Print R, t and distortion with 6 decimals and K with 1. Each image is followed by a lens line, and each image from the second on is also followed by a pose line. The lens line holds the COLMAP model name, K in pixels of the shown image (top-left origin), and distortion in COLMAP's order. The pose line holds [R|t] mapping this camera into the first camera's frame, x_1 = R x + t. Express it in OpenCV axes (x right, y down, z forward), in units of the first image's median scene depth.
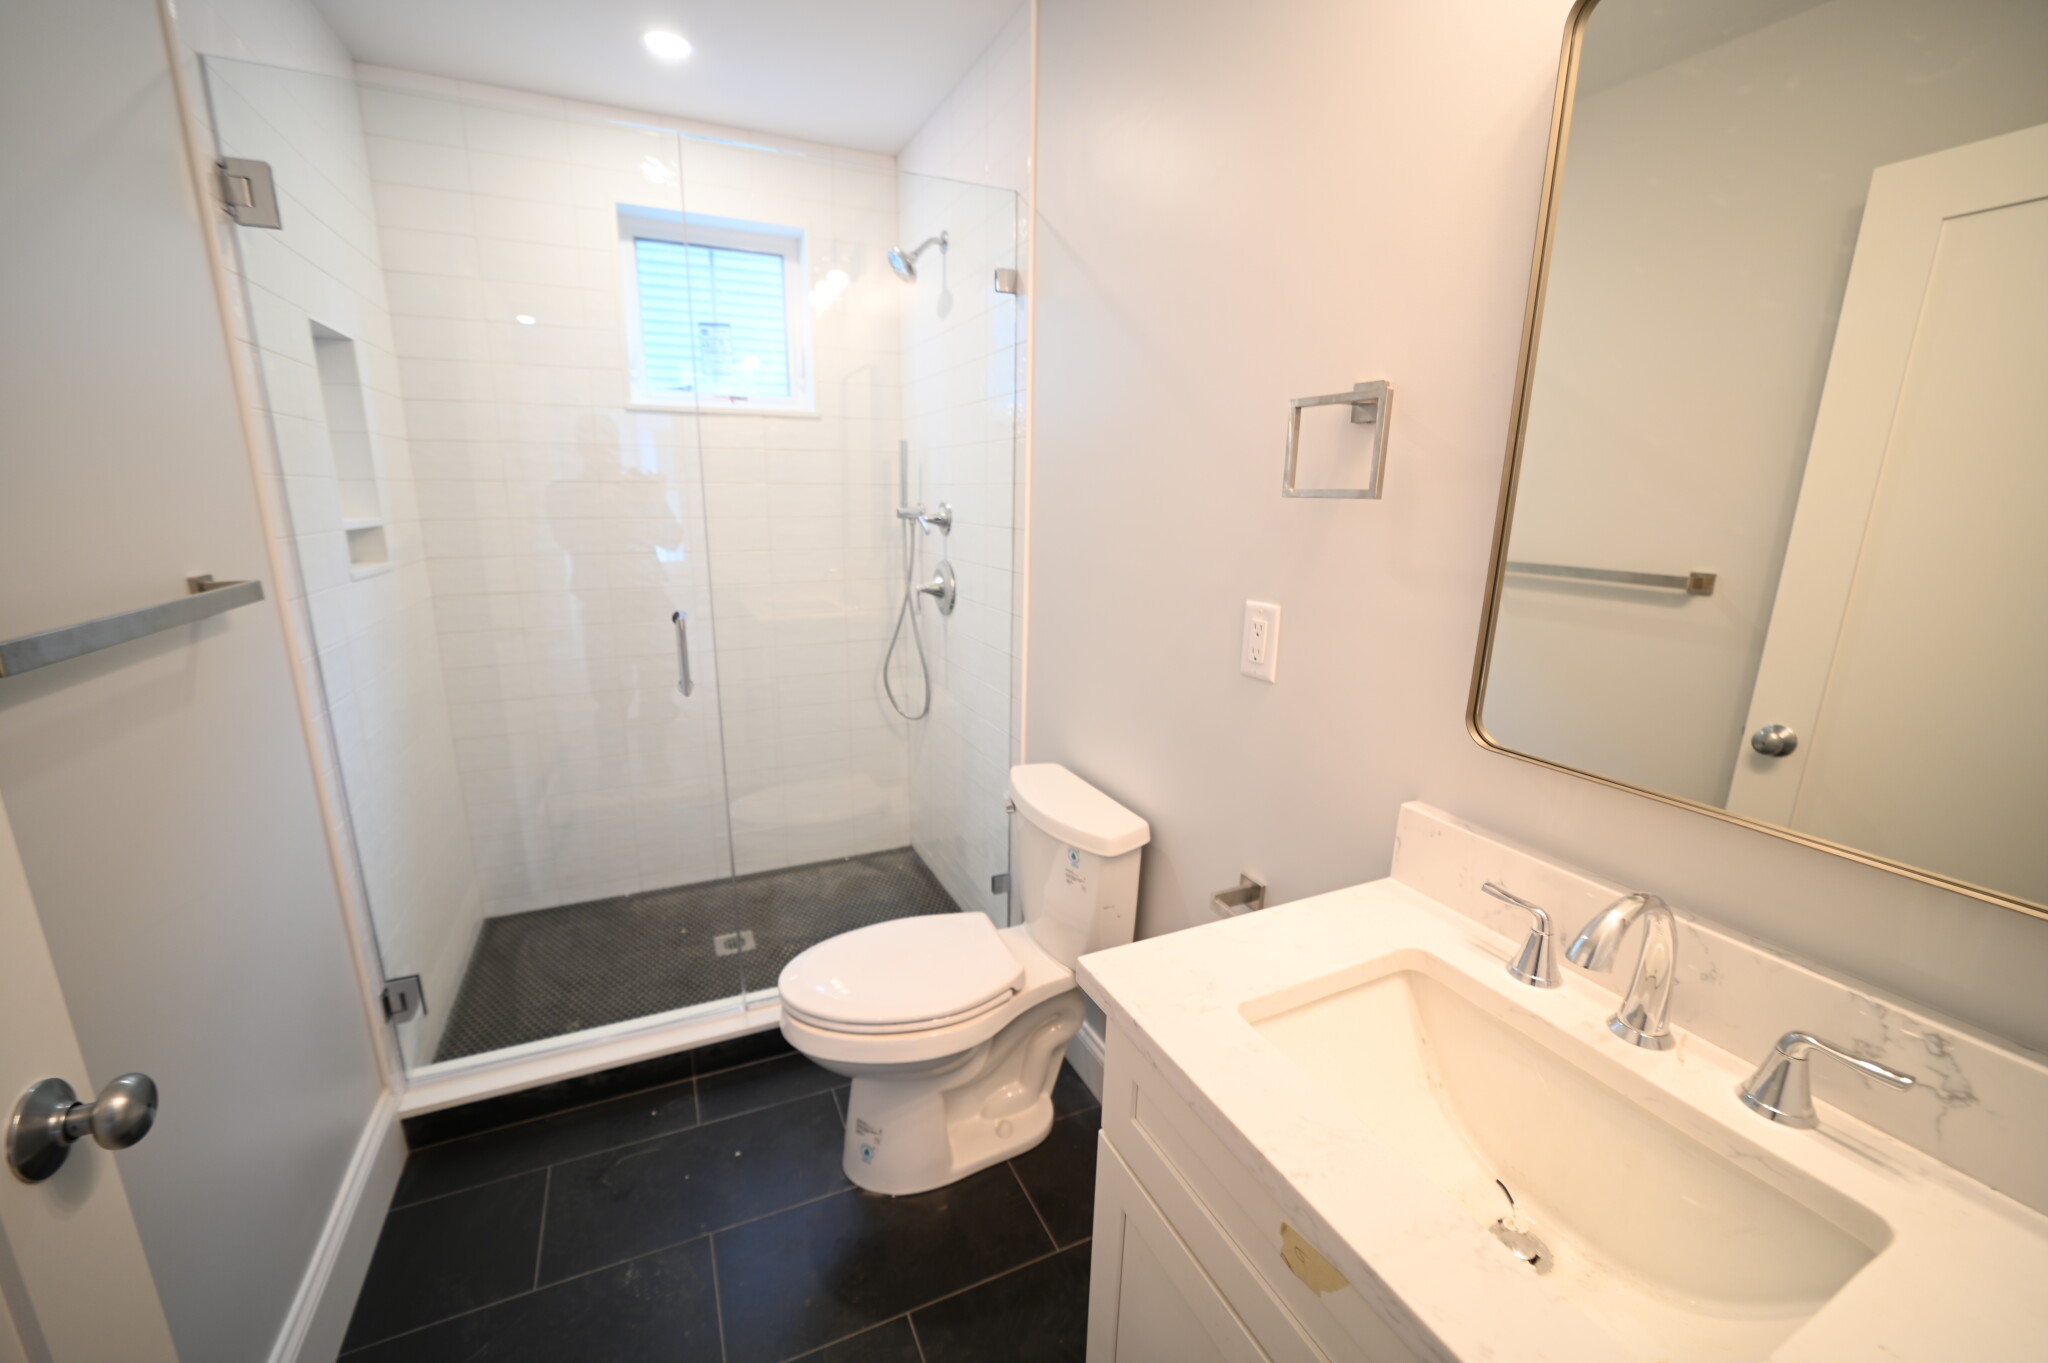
lens RADIAL K [[803.5, 0, 1018.4], [0, 803.5, 685.1], [0, 0, 1]] dist [-0.036938, 0.007404]
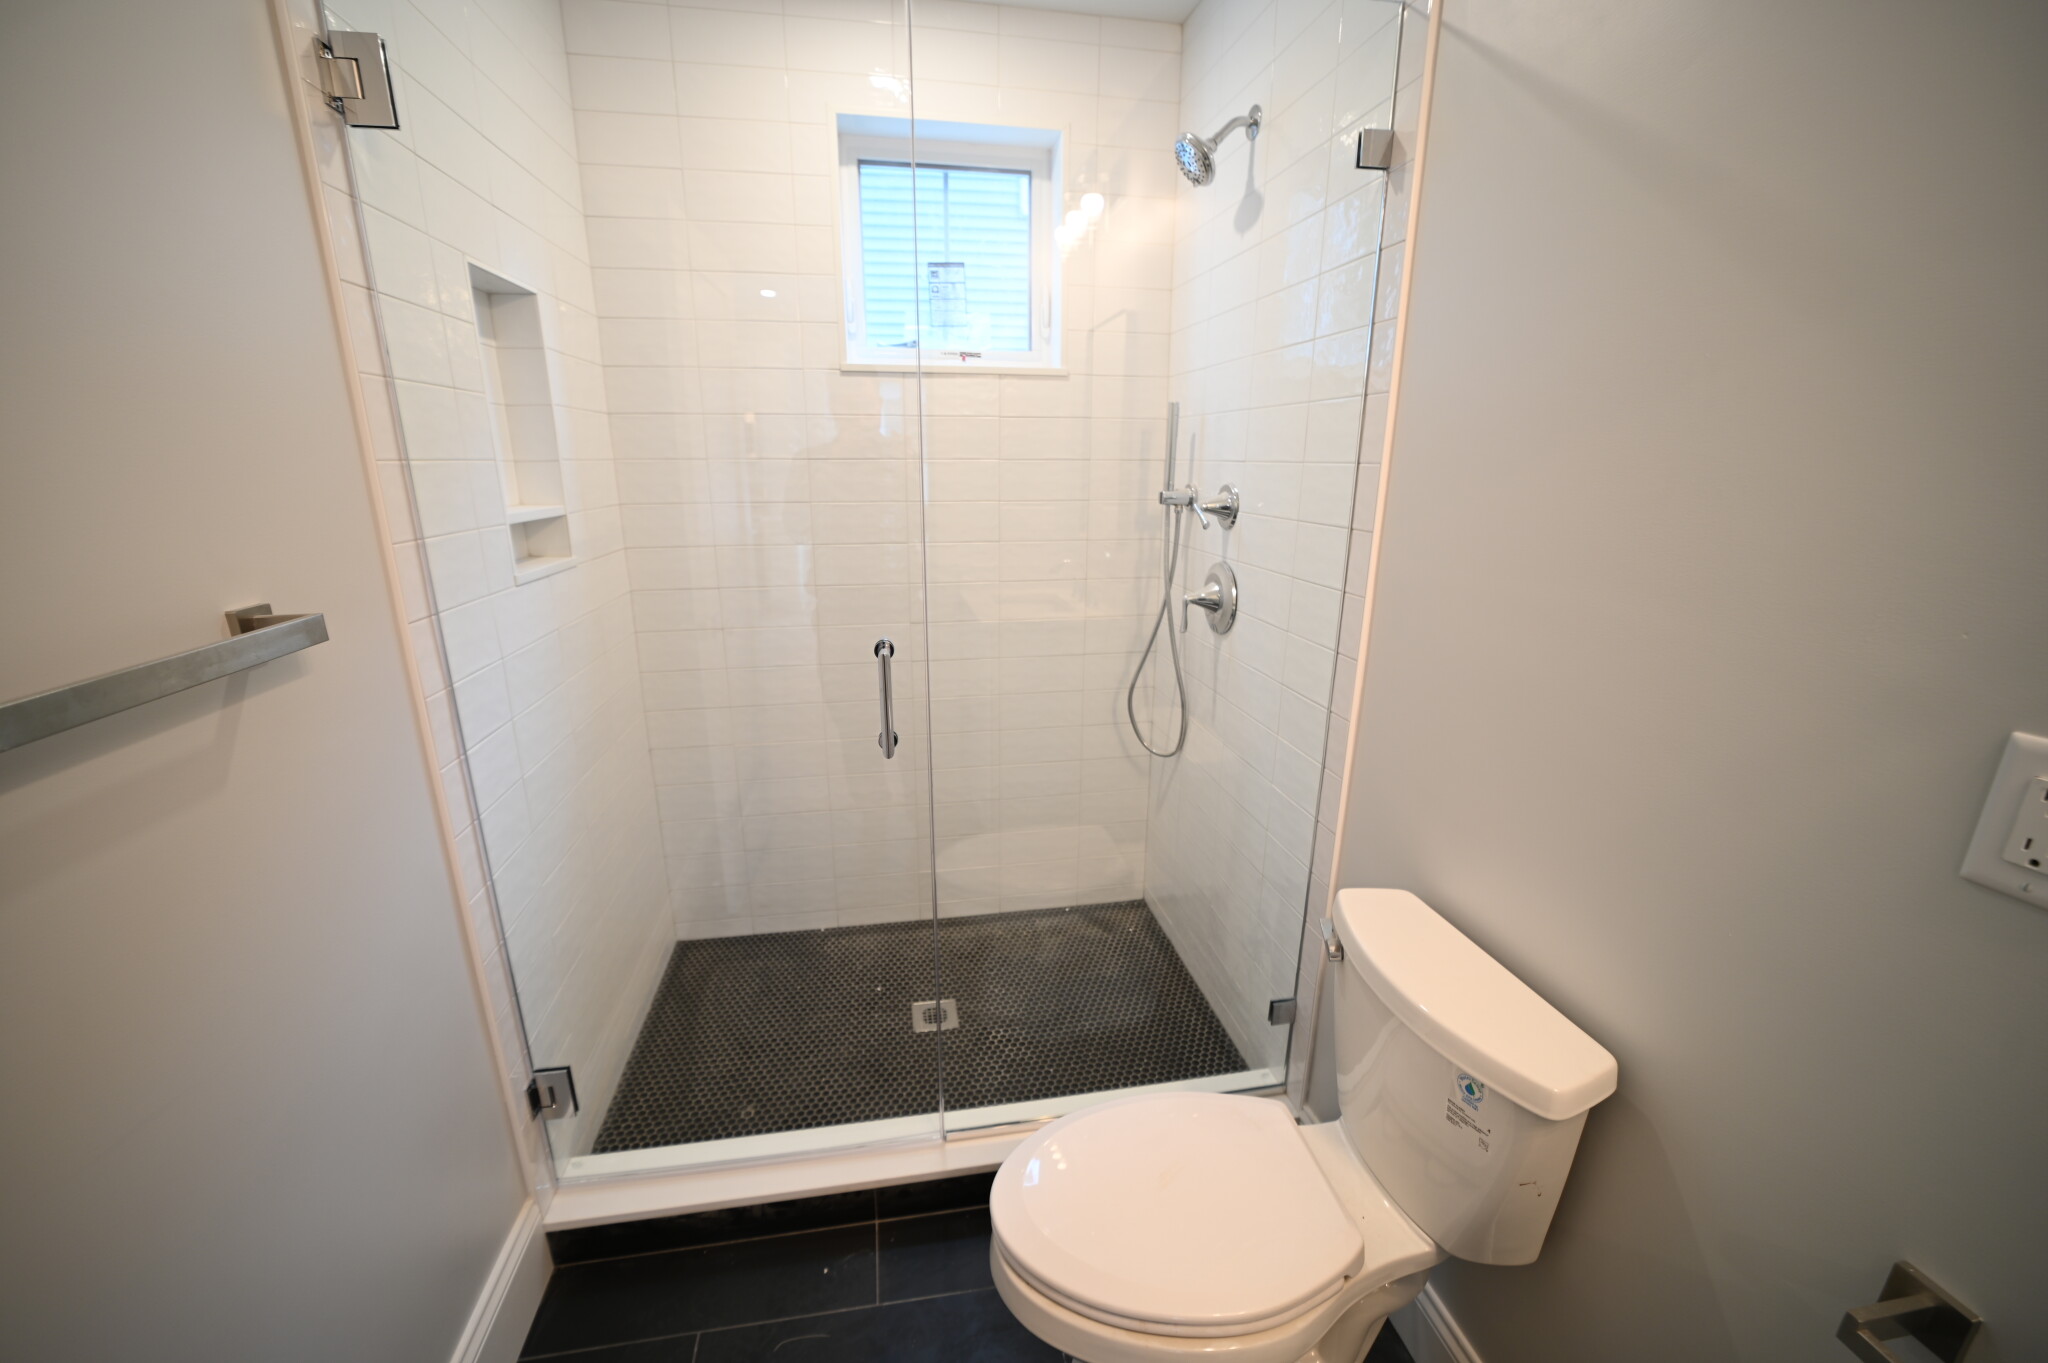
lens RADIAL K [[803.5, 0, 1018.4], [0, 803.5, 685.1], [0, 0, 1]] dist [-0.036938, 0.007404]
pose [[0.966520, 0.061265, -0.249169, -0.085719], [-0.051851, 0.997677, 0.044178, -0.065412], [0.251297, -0.029779, 0.967452, 0.227020]]
